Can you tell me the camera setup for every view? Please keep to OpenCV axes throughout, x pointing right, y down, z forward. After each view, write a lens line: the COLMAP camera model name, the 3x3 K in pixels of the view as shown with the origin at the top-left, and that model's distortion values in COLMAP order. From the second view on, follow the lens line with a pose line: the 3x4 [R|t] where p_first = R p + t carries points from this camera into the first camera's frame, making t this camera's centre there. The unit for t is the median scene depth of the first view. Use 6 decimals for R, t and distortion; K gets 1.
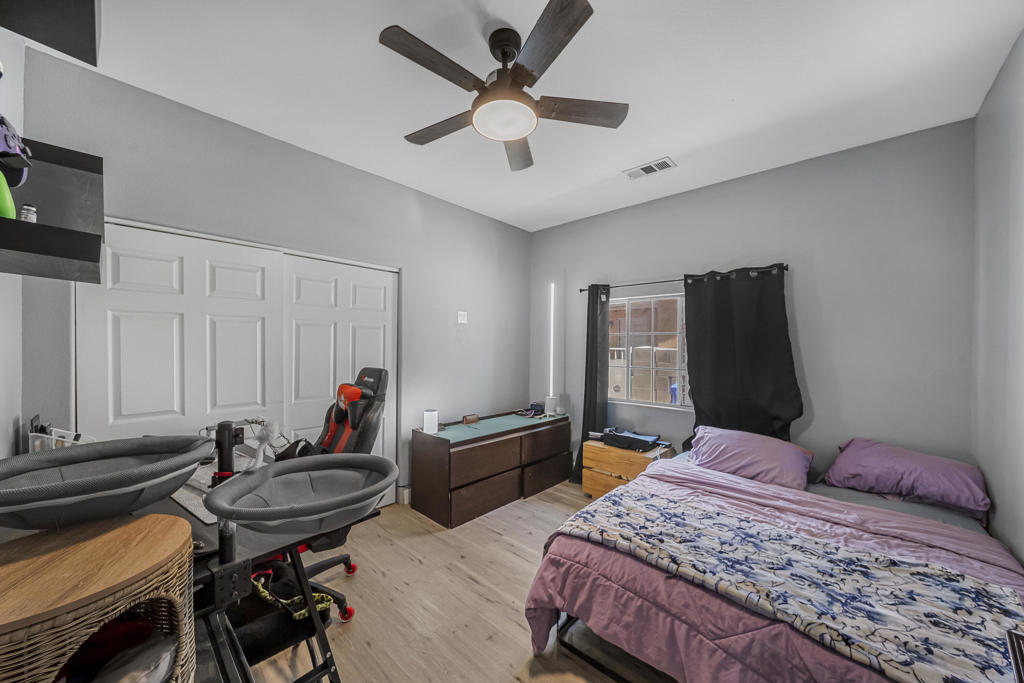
lens RADIAL K [[371.2, 0, 506.1], [0, 371.2, 343.1], [0, 0, 1]] dist [0.001165, -0.000911]
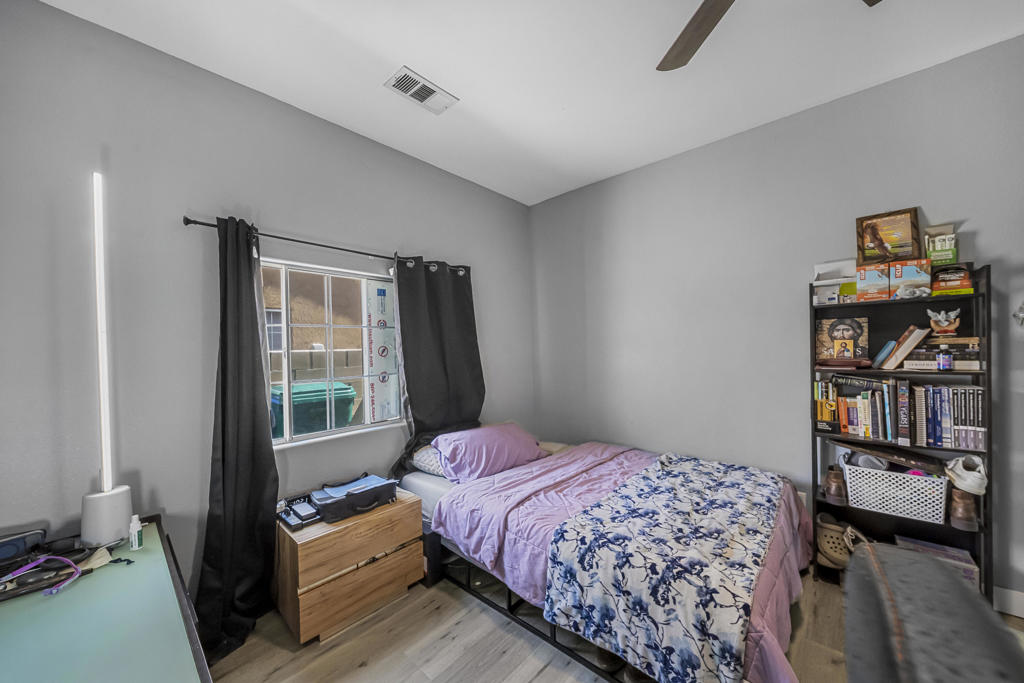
lens RADIAL K [[371.2, 0, 507.4], [0, 371.2, 348.9], [0, 0, 1]] dist [0.001165, -0.000911]
pose [[-0.015042, -0.011859, 0.999817, -0.390841], [0.019560, 0.999735, 0.012152, 0.016976], [-0.999696, 0.019740, -0.014807, 1.030387]]
